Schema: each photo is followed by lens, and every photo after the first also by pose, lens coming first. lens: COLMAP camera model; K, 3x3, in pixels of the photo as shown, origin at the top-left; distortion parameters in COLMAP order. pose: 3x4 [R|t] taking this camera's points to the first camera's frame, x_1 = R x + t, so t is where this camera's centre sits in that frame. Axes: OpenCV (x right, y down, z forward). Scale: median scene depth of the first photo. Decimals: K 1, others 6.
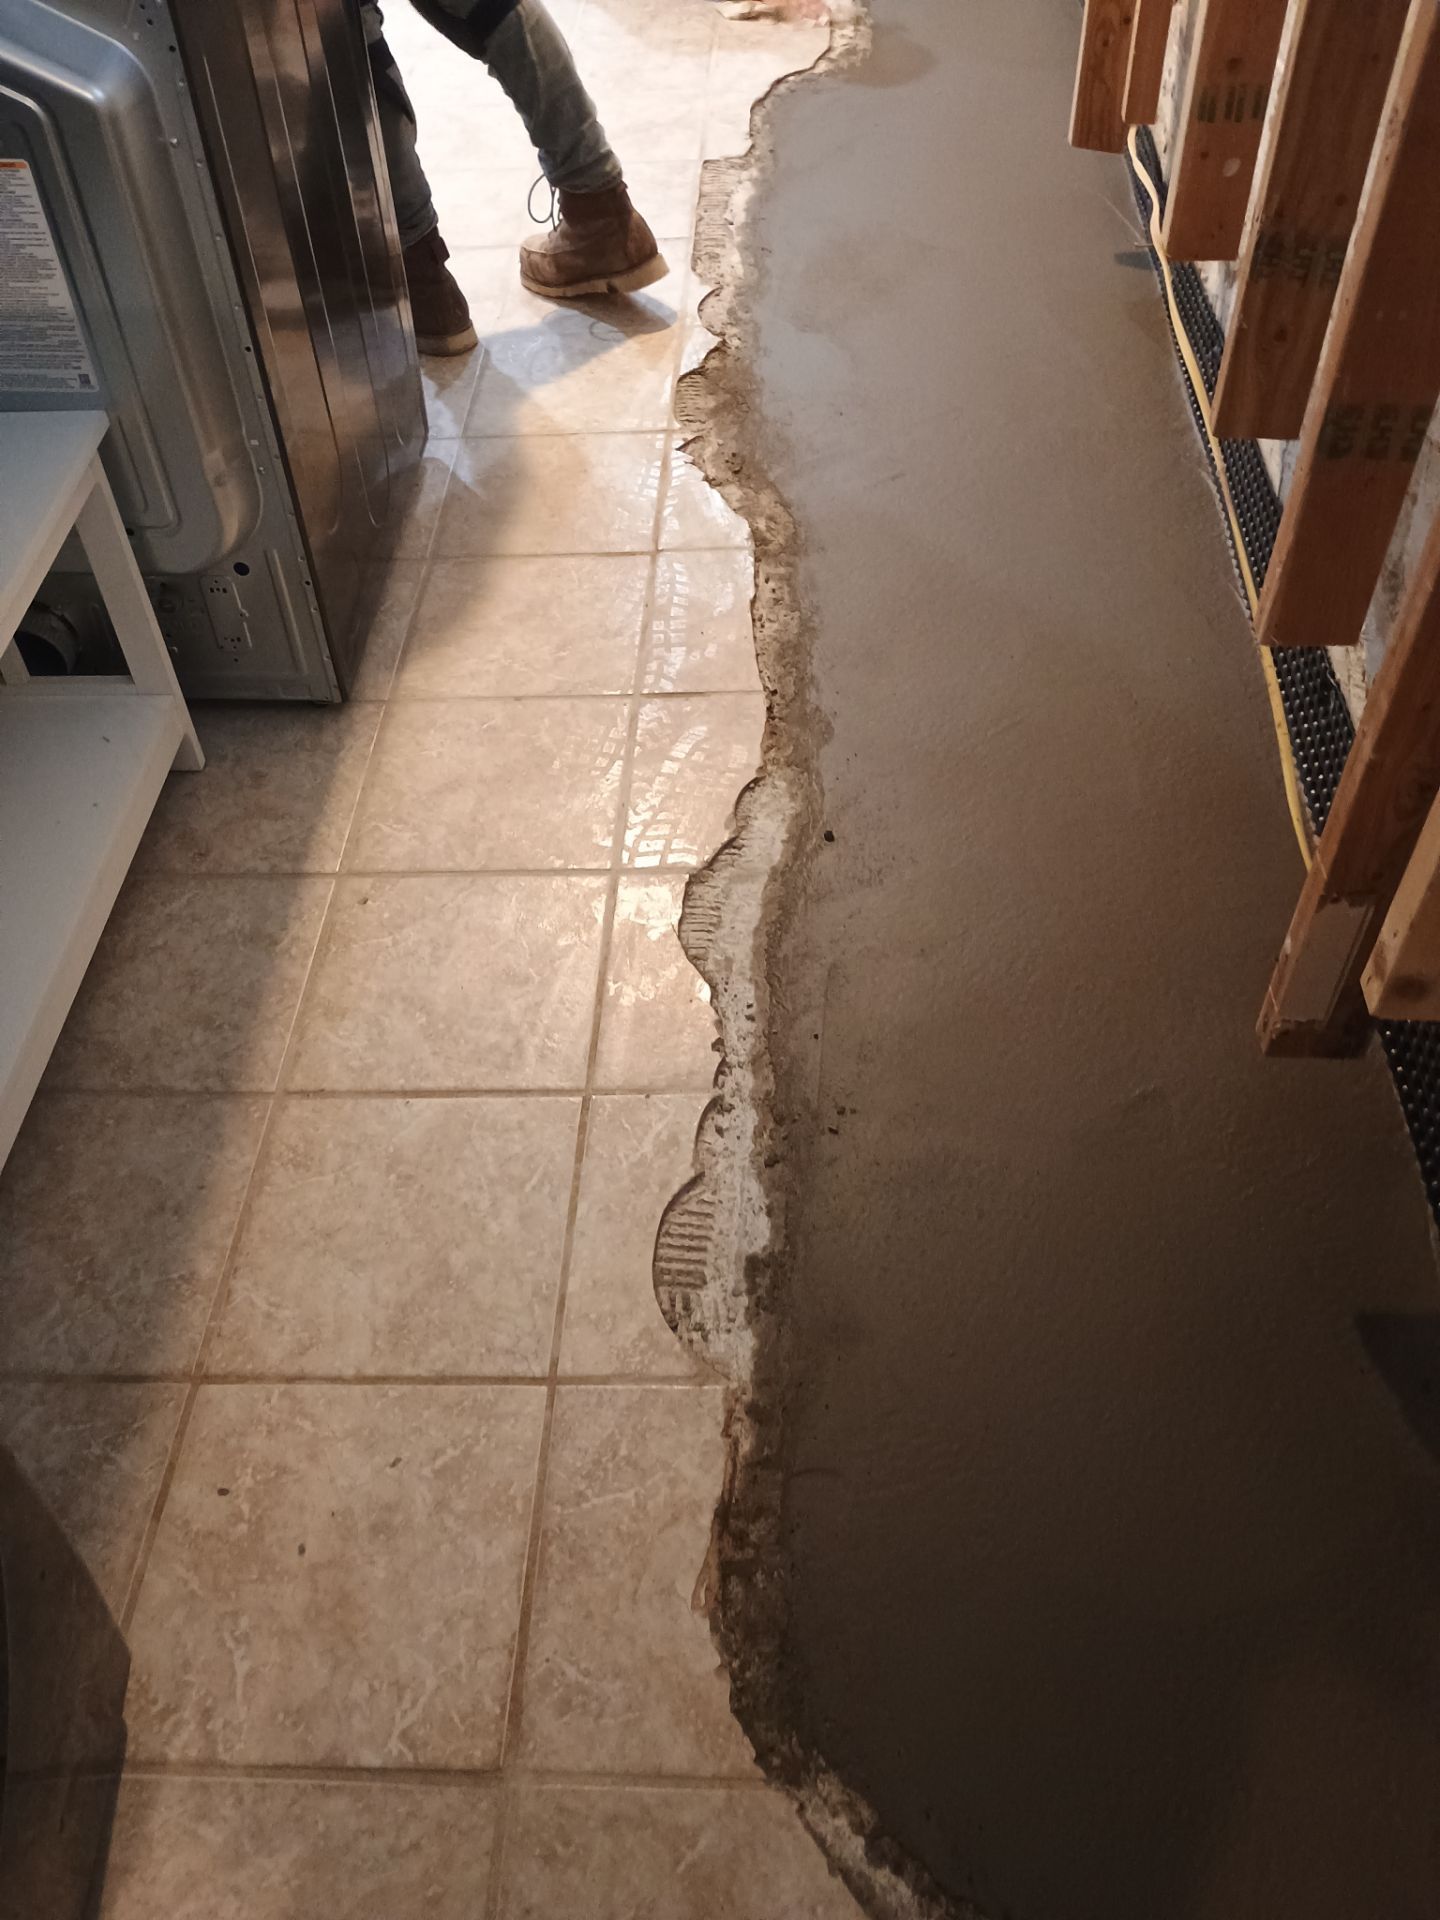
lens RADIAL K [[1645.7, 0, 705.1], [0, 1645.7, 942.5], [0, 0, 1]] dist [0.057811, -0.071113]
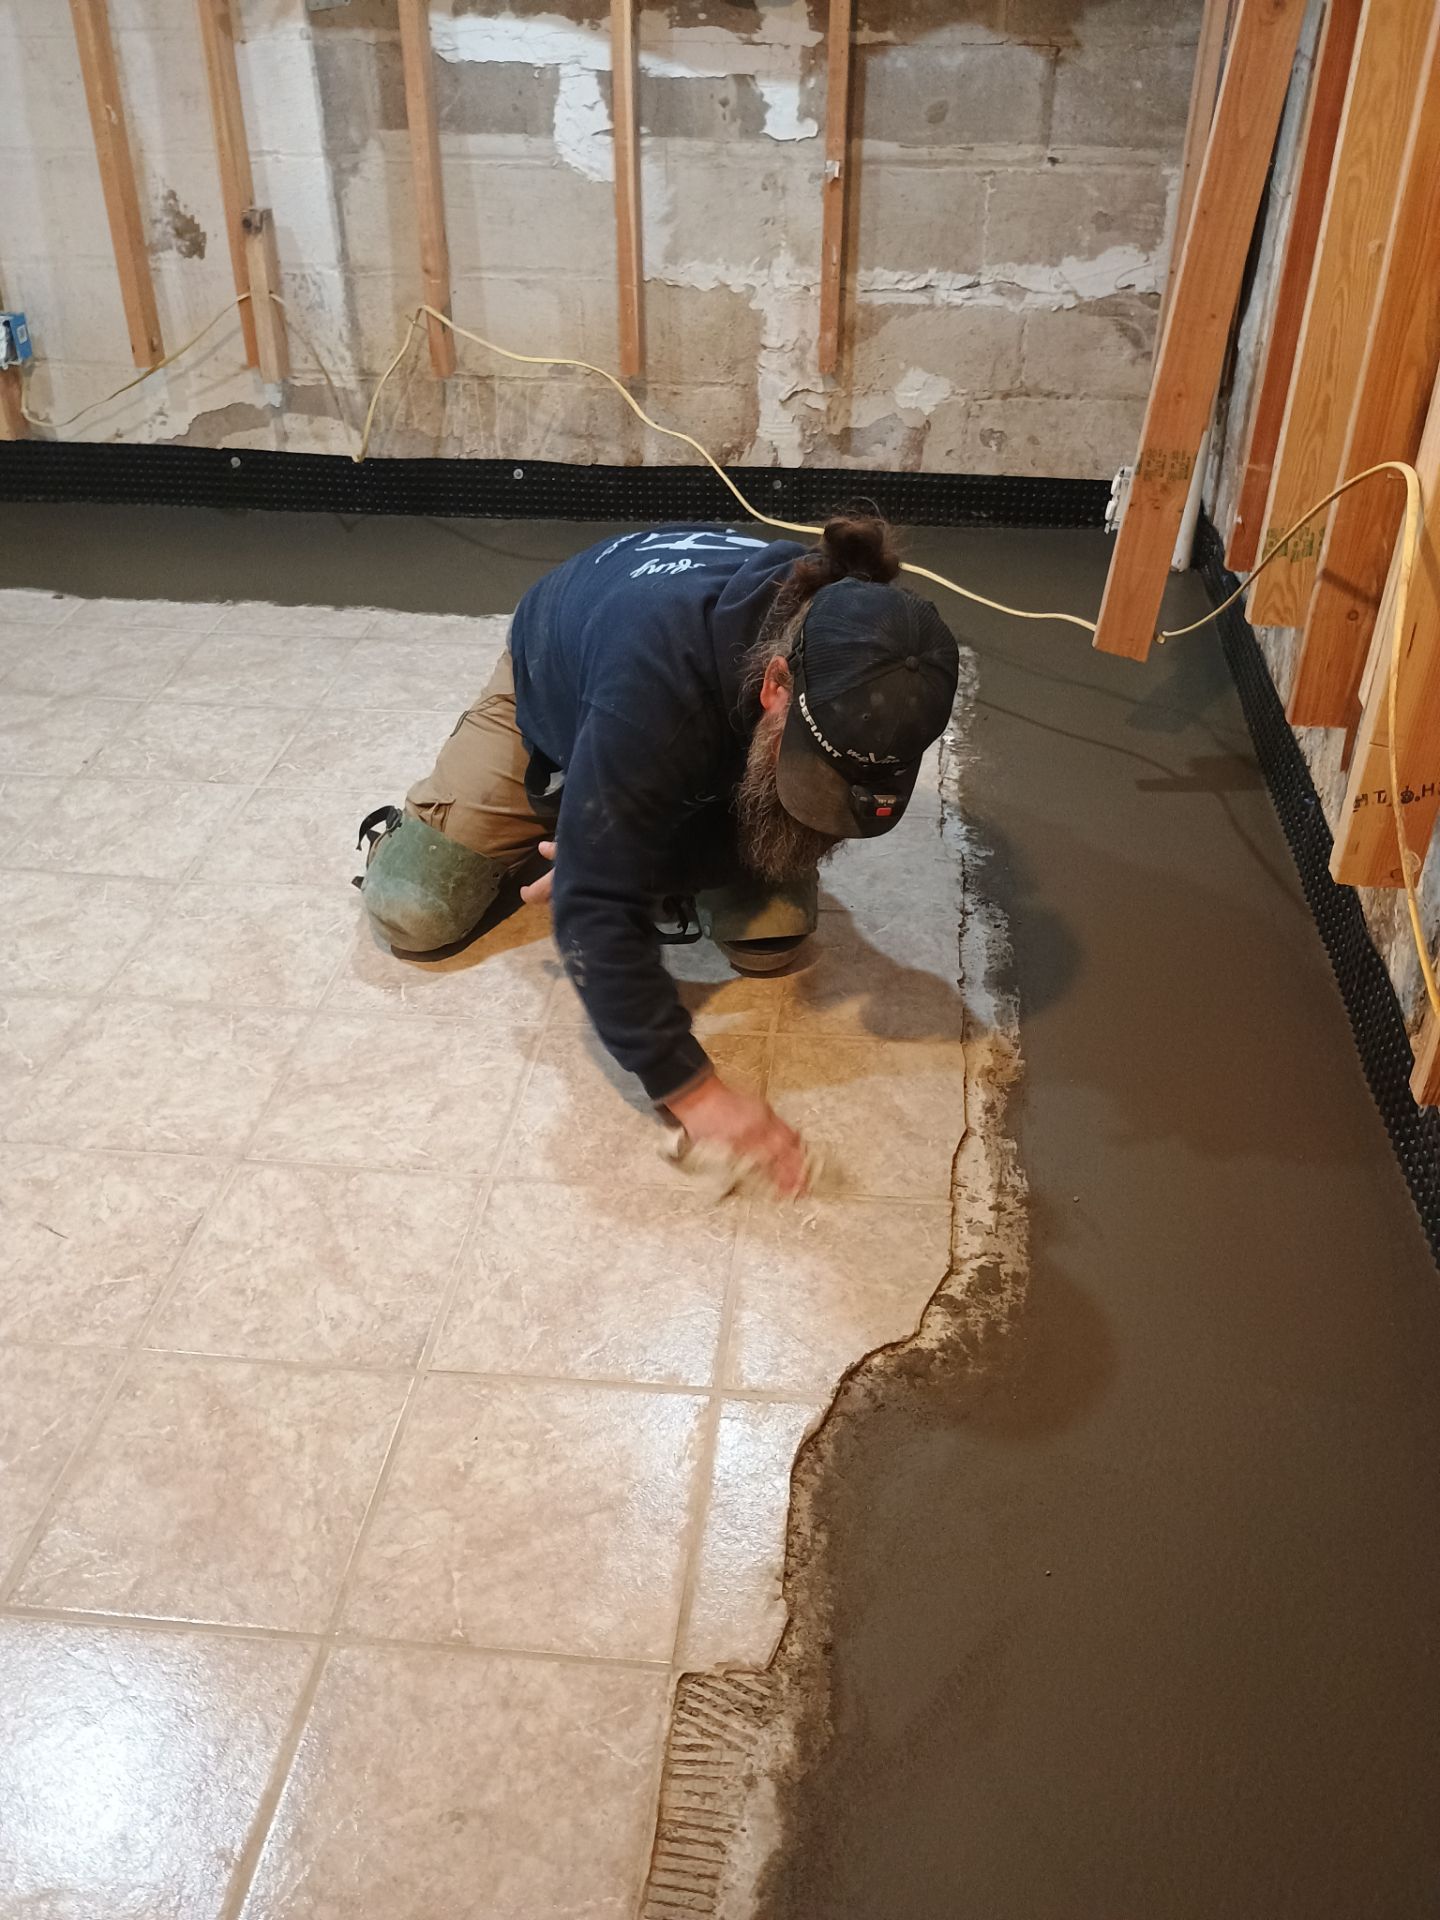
lens RADIAL K [[1645.7, 0, 715.0], [0, 1645.7, 994.0], [0, 0, 1]] dist [0.057811, -0.071113]
pose [[0.997018, 0.069061, -0.034432, 0.019411], [-0.074862, 0.973872, -0.214403, -0.911713], [0.018726, 0.216342, 0.976138, 0.823186]]
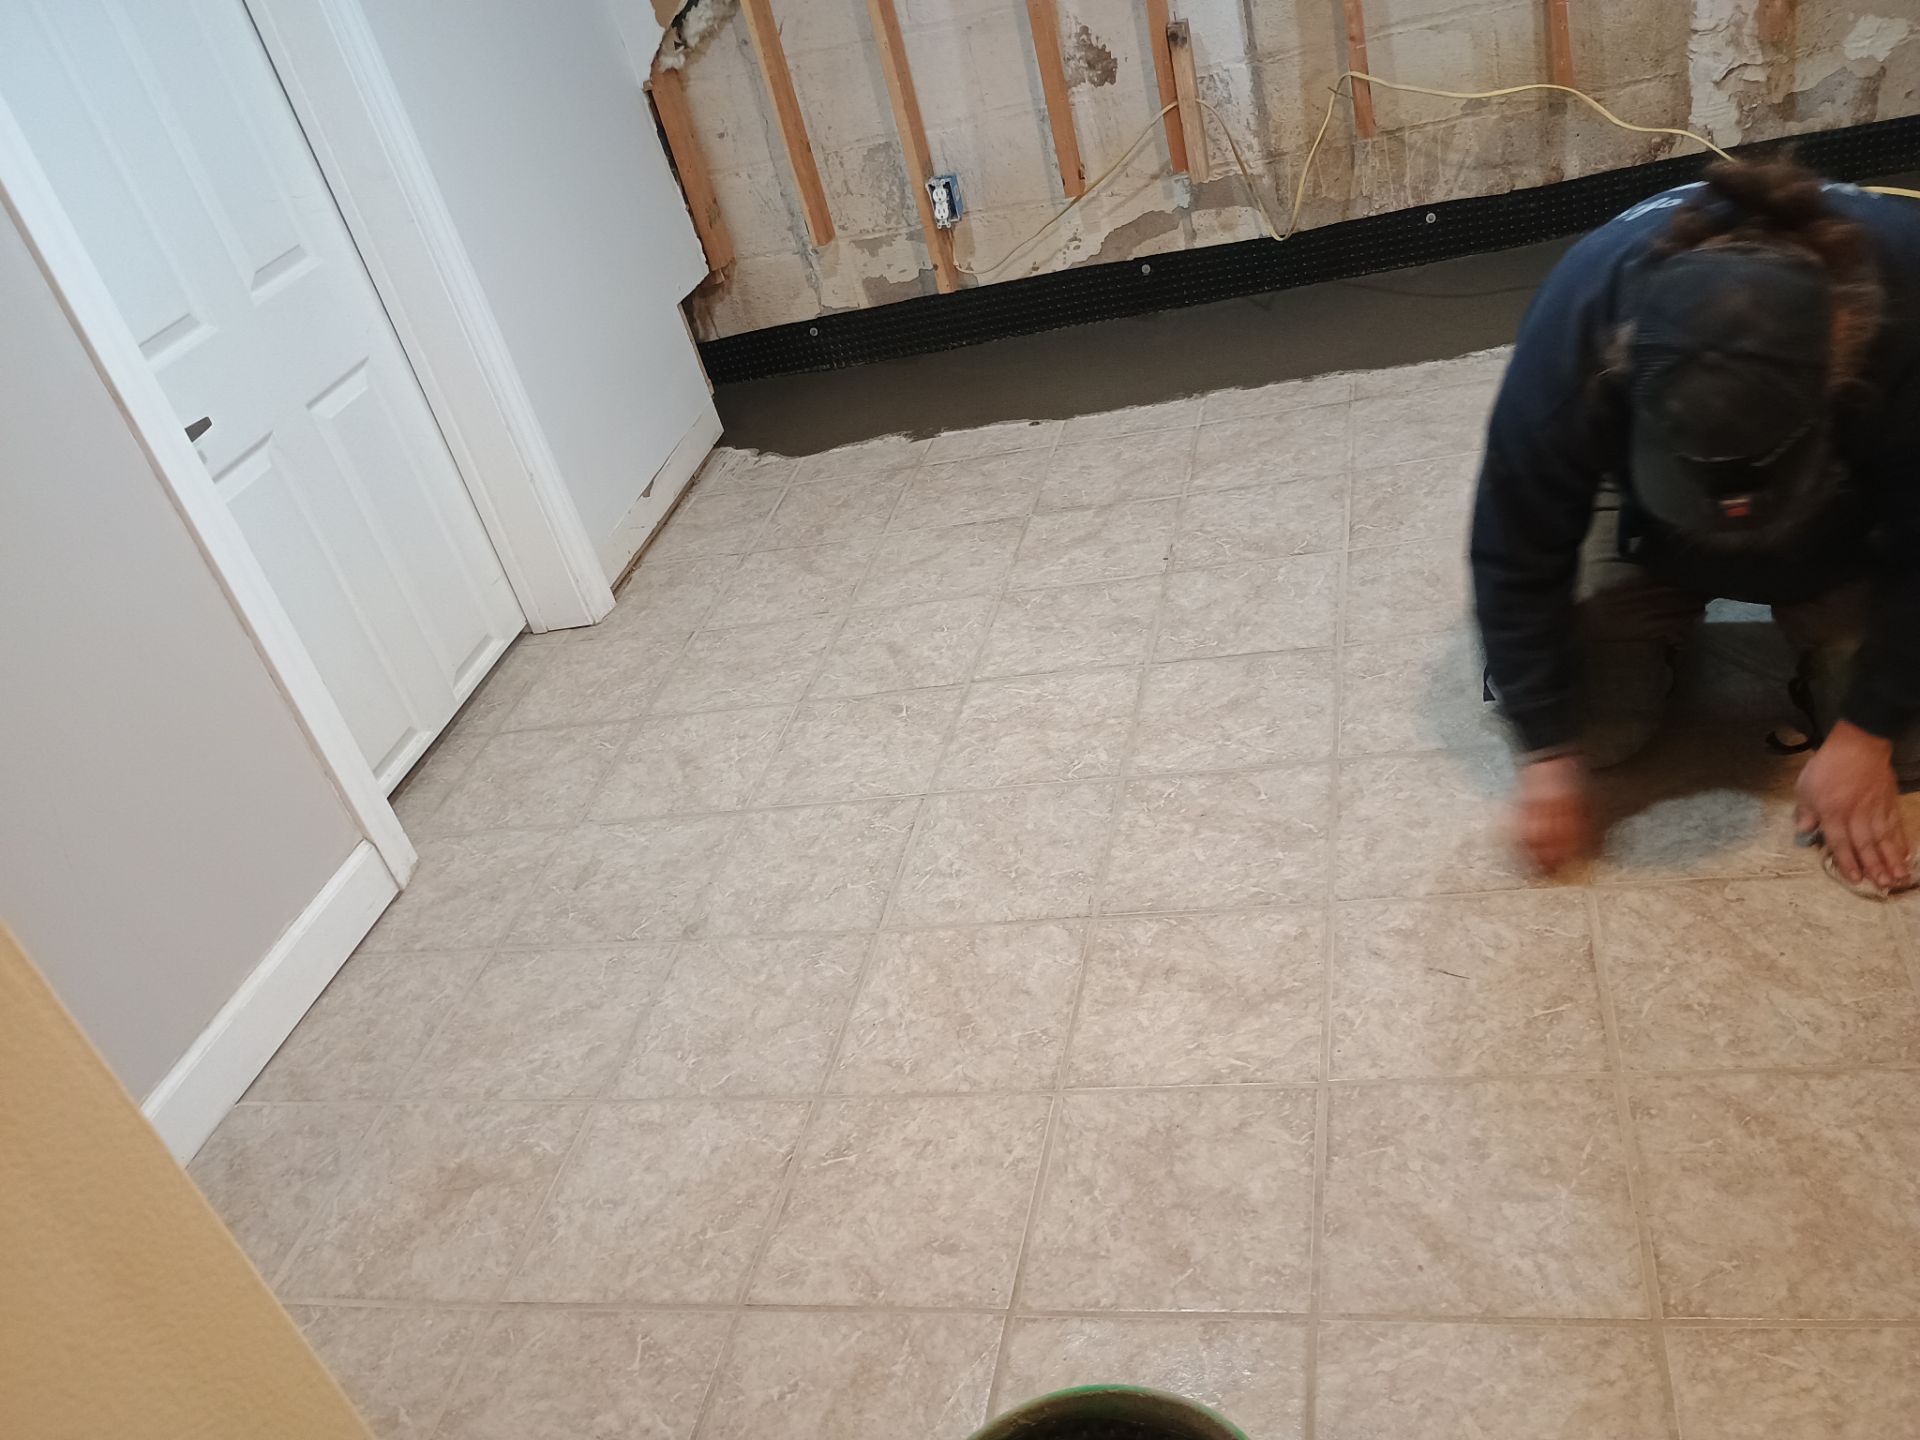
lens RADIAL K [[1645.7, 0, 968.6], [0, 1645.7, 727.0], [0, 0, 1]] dist [0.057811, -0.071113]
pose [[0.966467, -0.084621, -0.242448, -0.438206], [0.024206, 0.969962, -0.242050, -0.862984], [0.255648, 0.228064, 0.939484, 0.742894]]
